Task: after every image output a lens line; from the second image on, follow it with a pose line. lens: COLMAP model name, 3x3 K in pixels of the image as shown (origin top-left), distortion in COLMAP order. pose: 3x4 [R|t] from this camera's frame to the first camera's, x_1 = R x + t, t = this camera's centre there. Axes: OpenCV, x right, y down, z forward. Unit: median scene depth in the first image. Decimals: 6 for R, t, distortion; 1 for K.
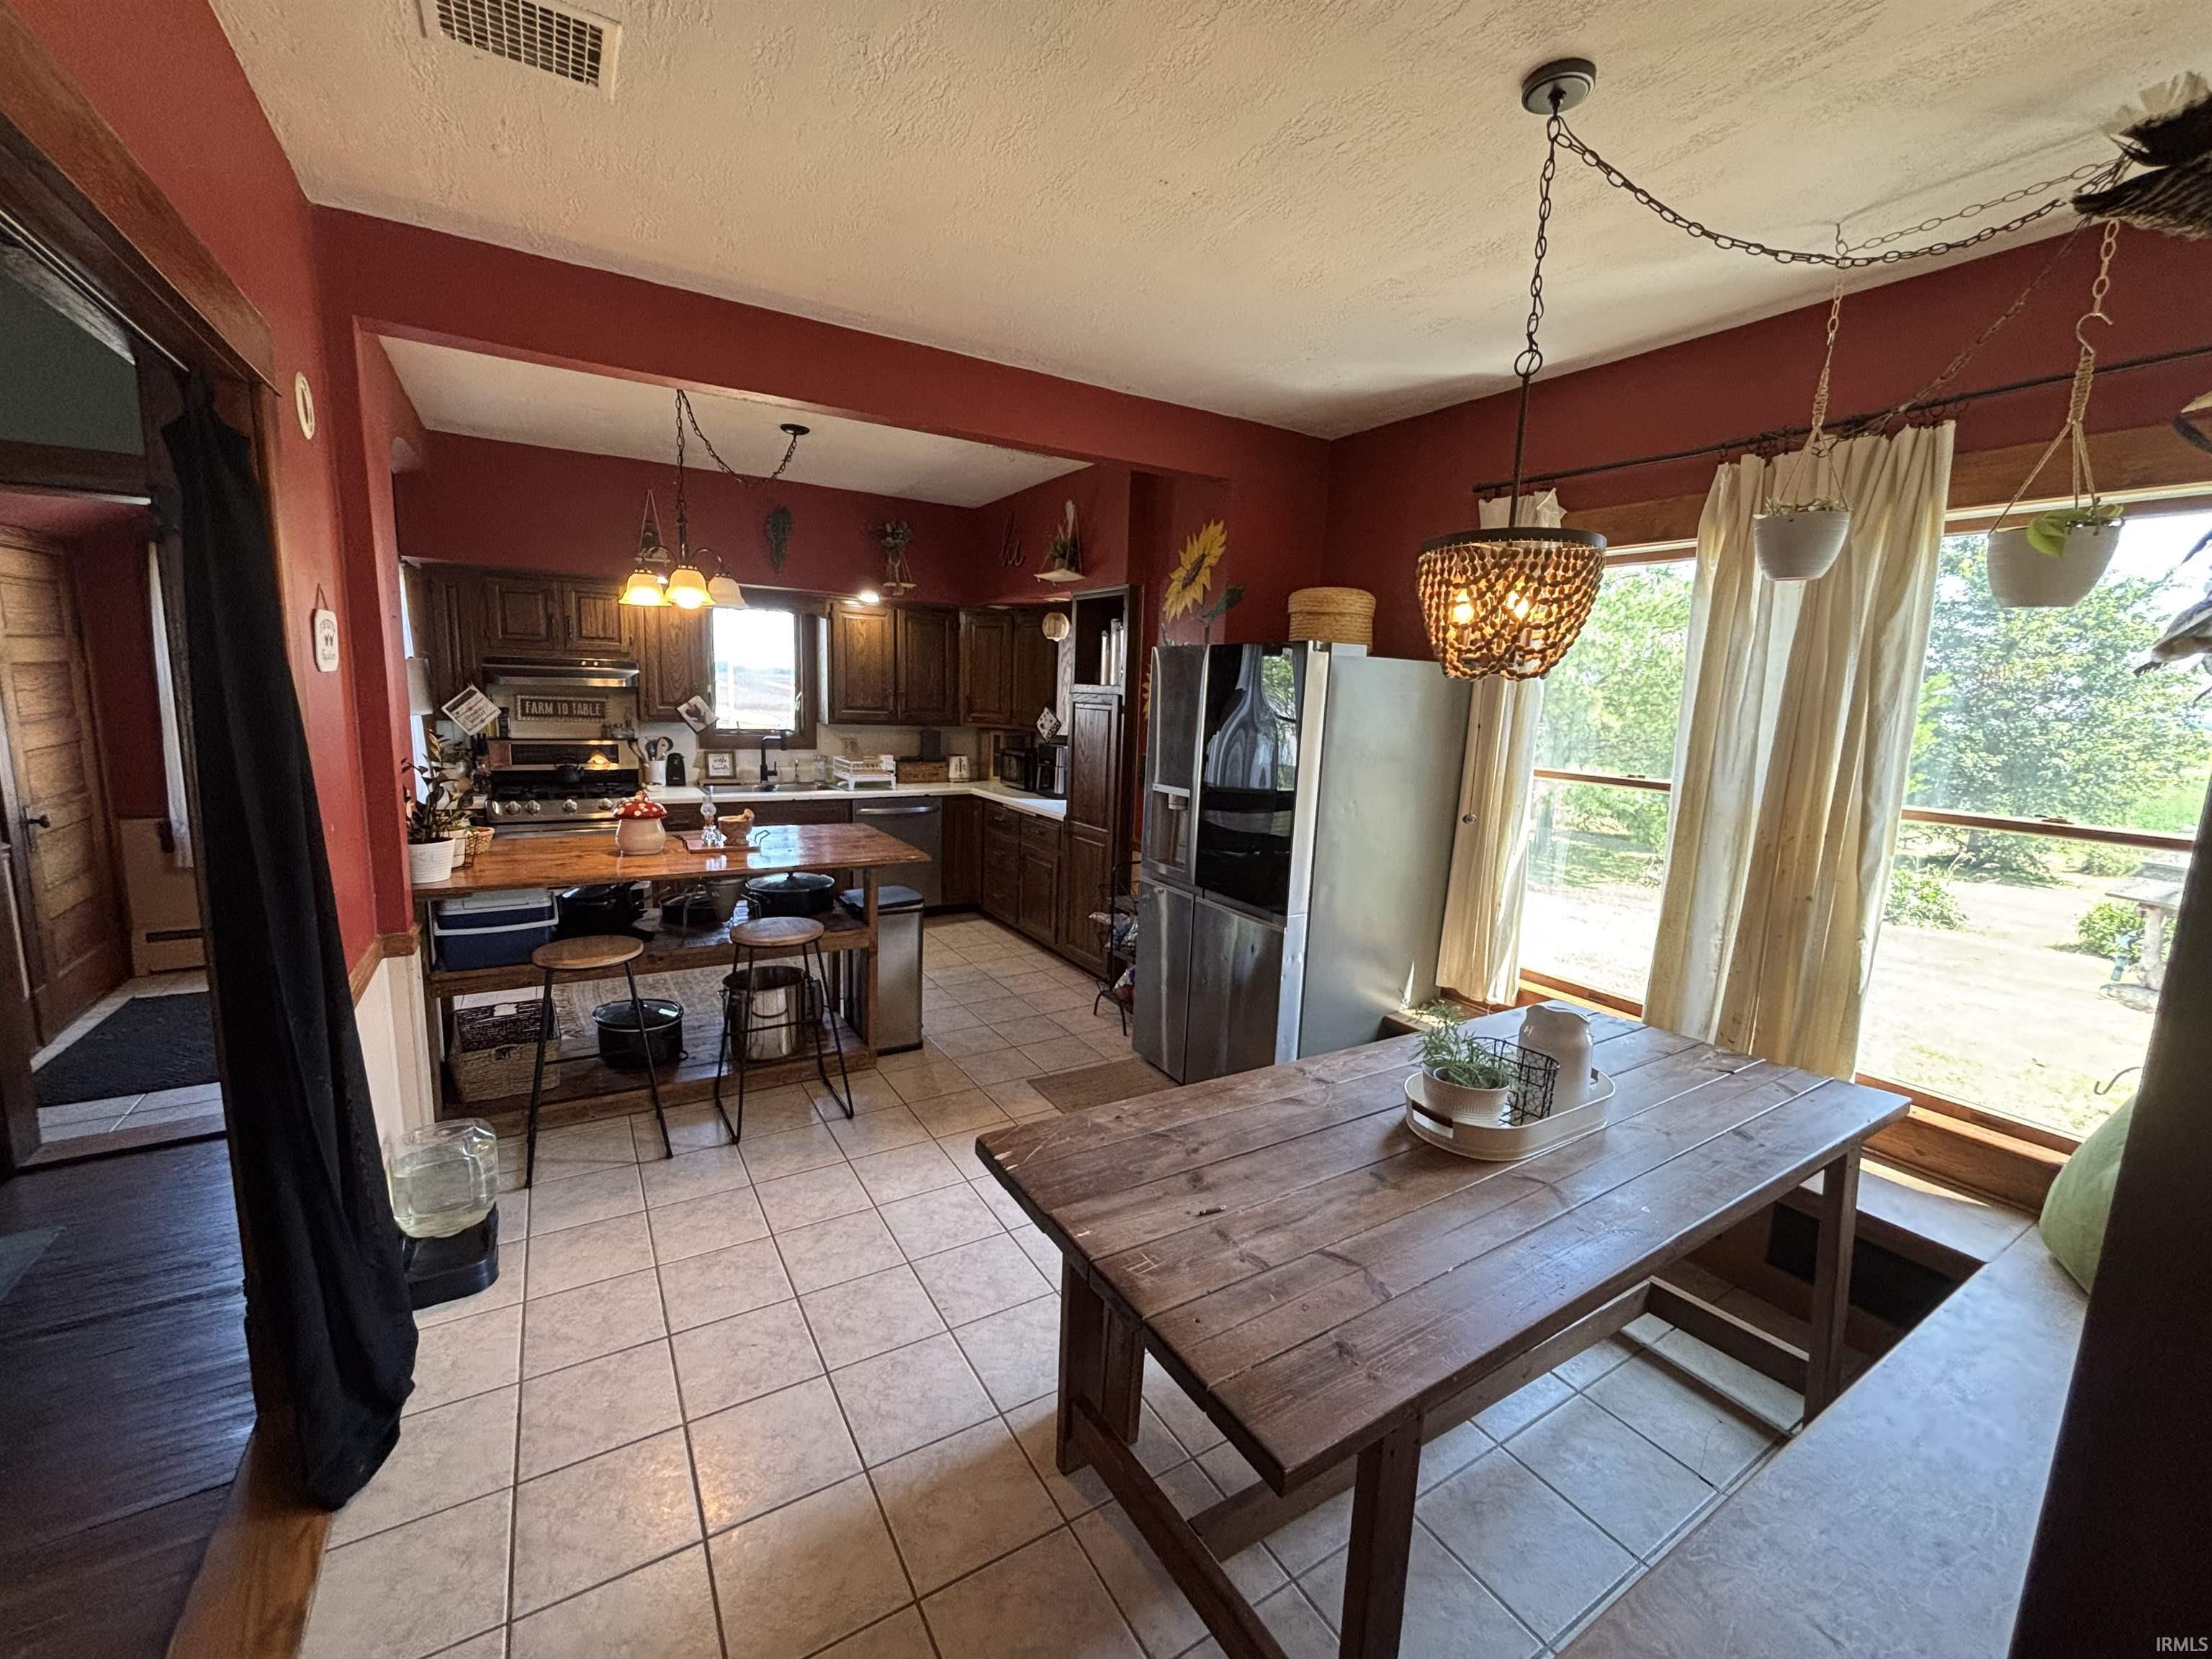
lens RADIAL K [[890.2, 0, 1109.0], [0, 890.2, 832.6], [0, 0, 1]] dist [-0.001830, -0.000115]
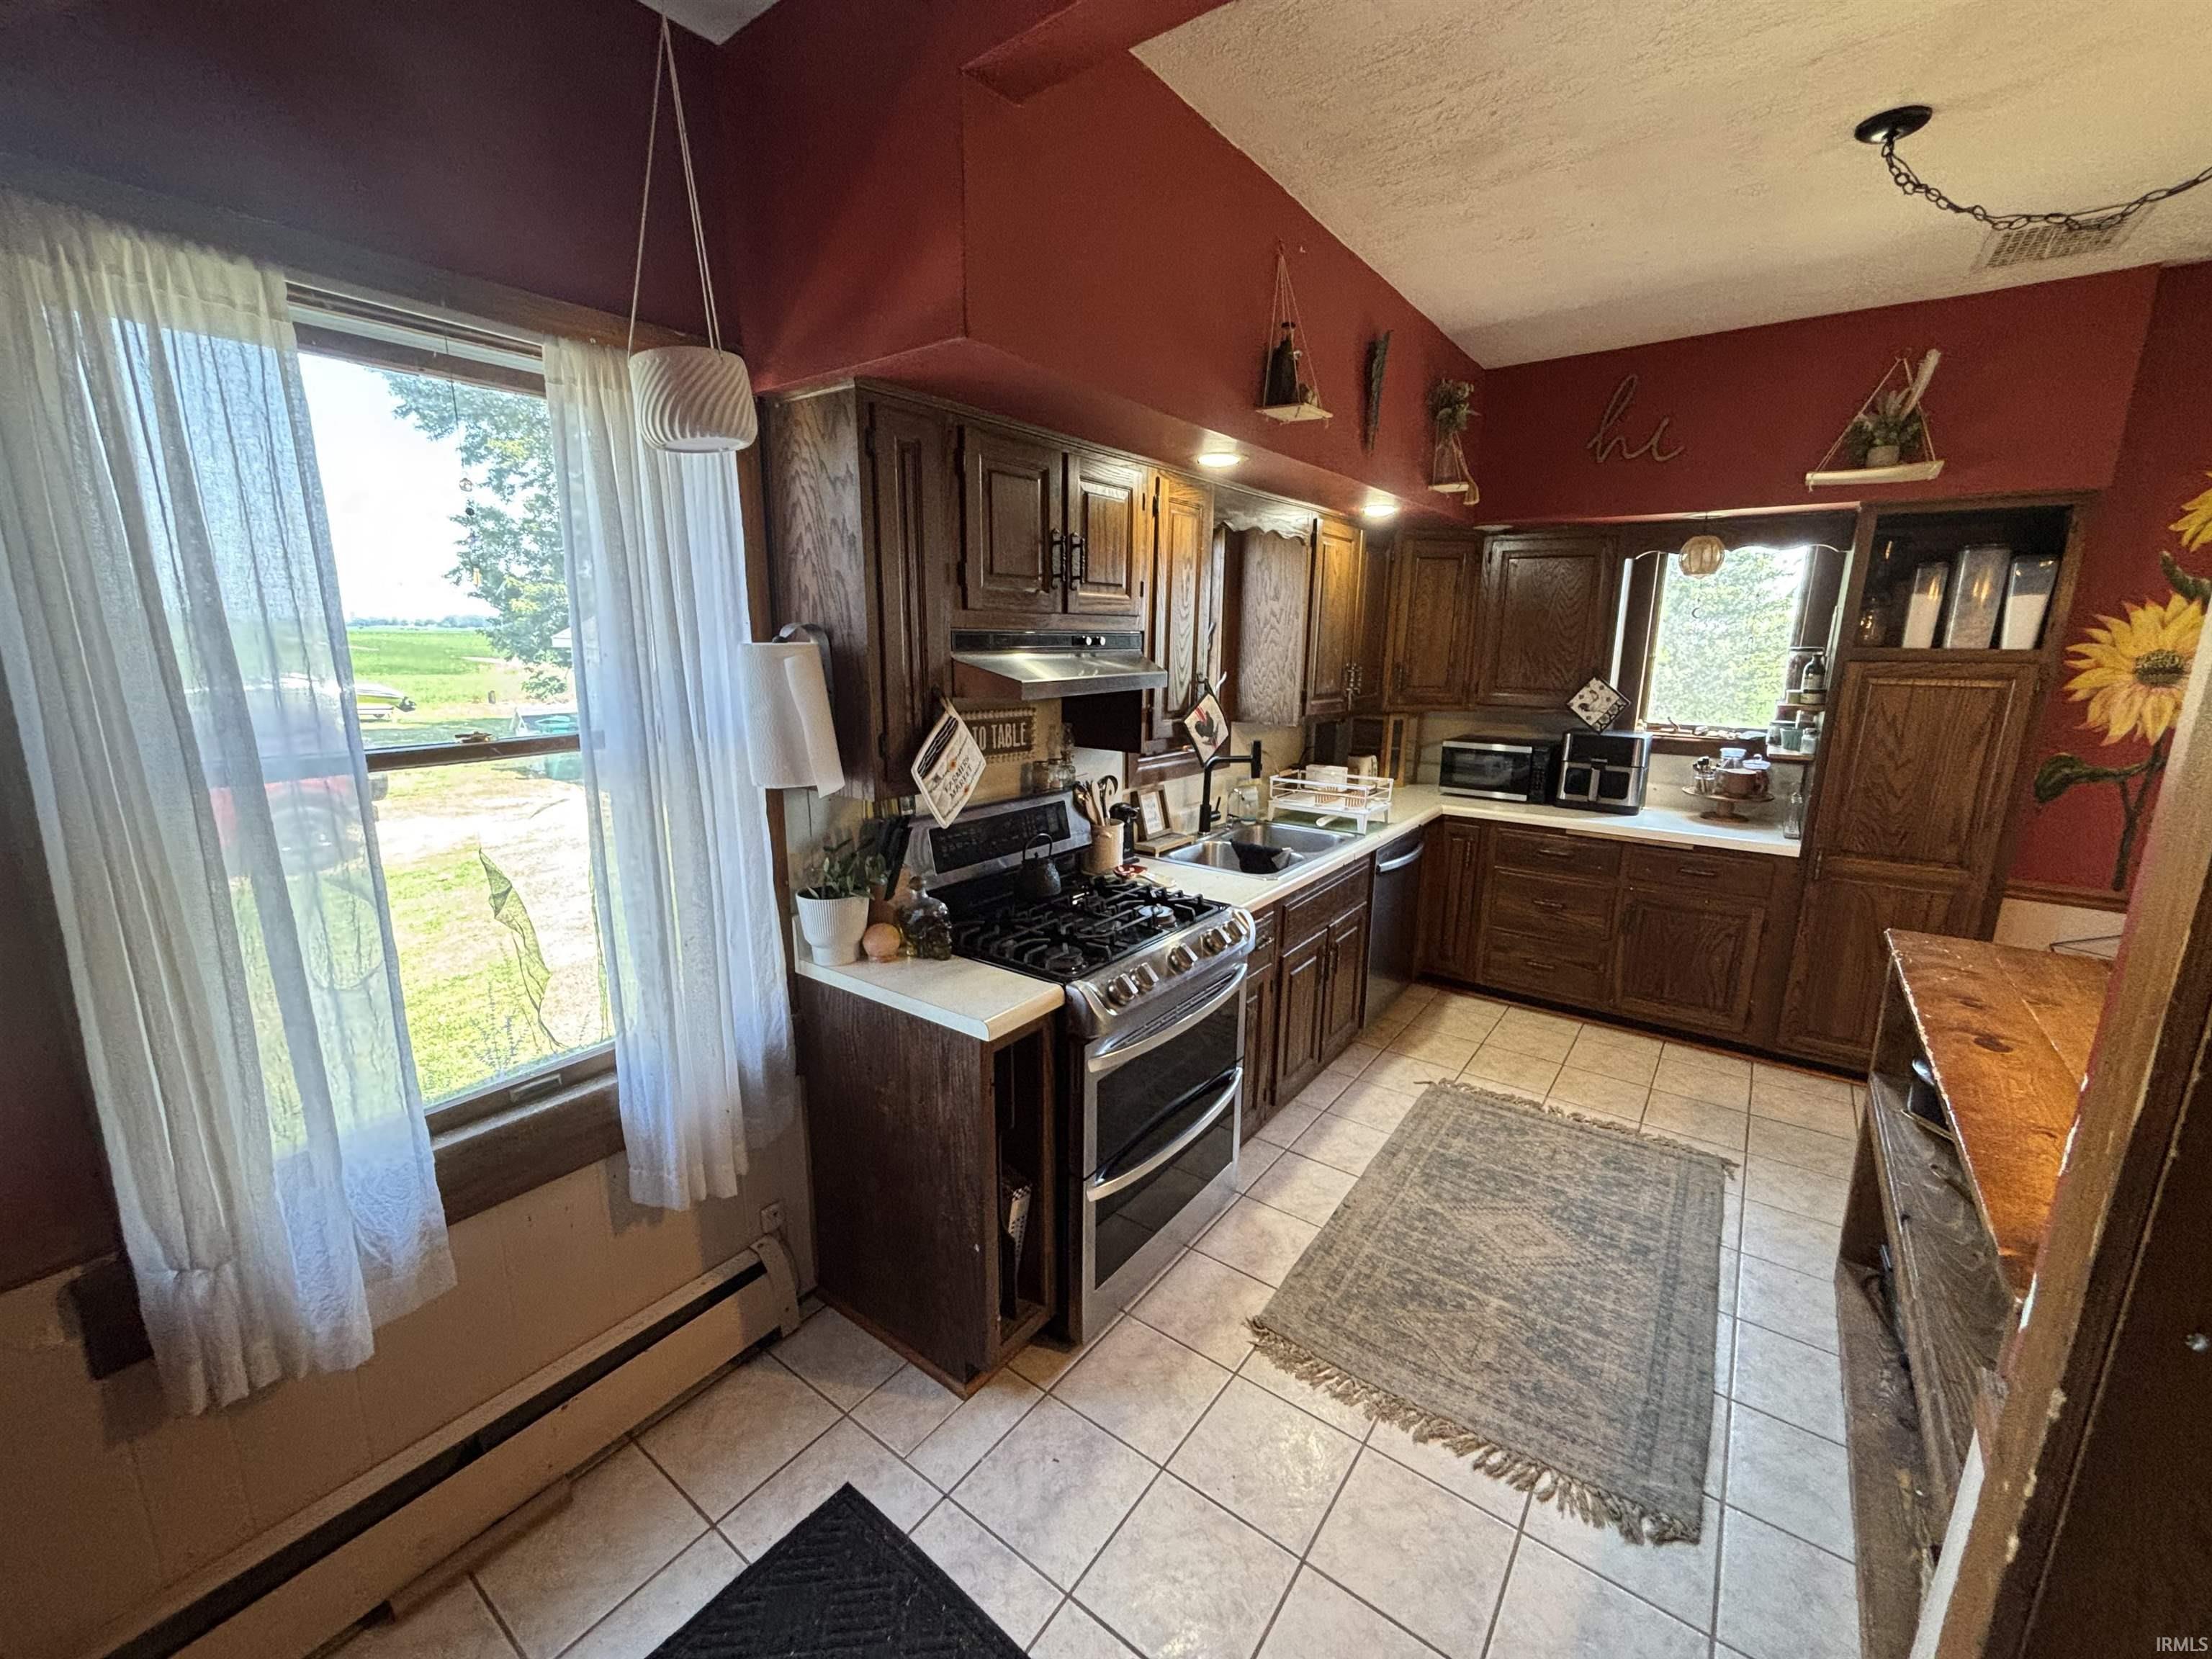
lens RADIAL K [[890.2, 0, 1102.6], [0, 890.2, 829.9], [0, 0, 1]] dist [-0.001830, -0.000115]
pose [[0.930457, -0.110428, 0.349365, -0.712772], [0.085809, 0.992659, 0.085230, -0.124847], [-0.356212, -0.049324, 0.933102, 0.537176]]
